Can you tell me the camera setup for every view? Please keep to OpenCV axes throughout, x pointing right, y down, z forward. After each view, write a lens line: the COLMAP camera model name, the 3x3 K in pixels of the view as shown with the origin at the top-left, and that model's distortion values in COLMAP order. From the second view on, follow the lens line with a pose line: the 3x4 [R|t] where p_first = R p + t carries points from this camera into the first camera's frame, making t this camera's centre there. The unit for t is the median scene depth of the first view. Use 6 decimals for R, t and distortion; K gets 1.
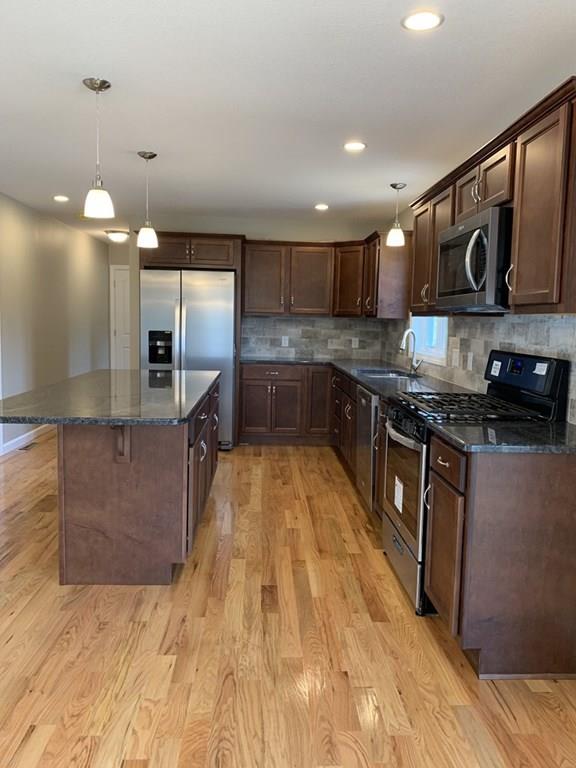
lens RADIAL K [[587.8, 0, 287.1], [0, 587.8, 383.3], [0, 0, 1]] dist [0.030240, -0.004945]
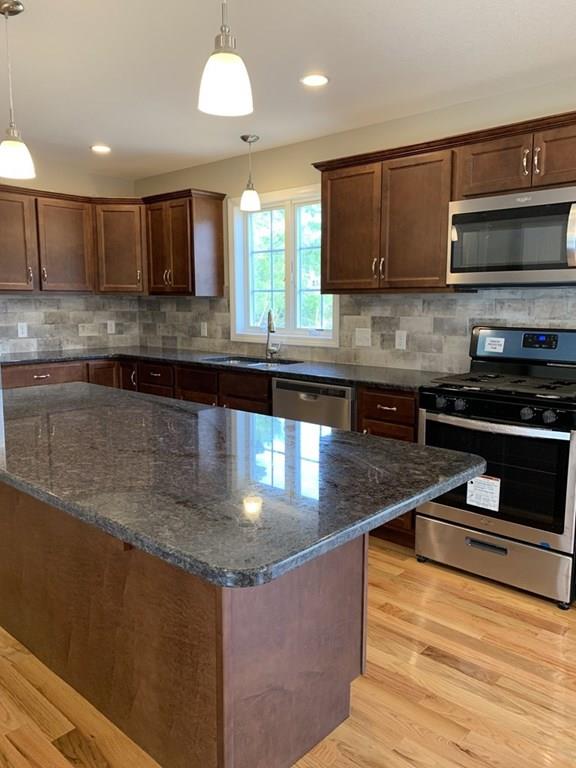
lens RADIAL K [[587.8, 0, 288.6], [0, 587.8, 384.2], [0, 0, 1]] dist [0.030240, -0.004945]
pose [[0.696632, -0.121225, 0.707112, -0.296166], [0.090039, 0.992601, 0.081463, -0.035142], [-0.711756, 0.006918, 0.702393, 0.263375]]
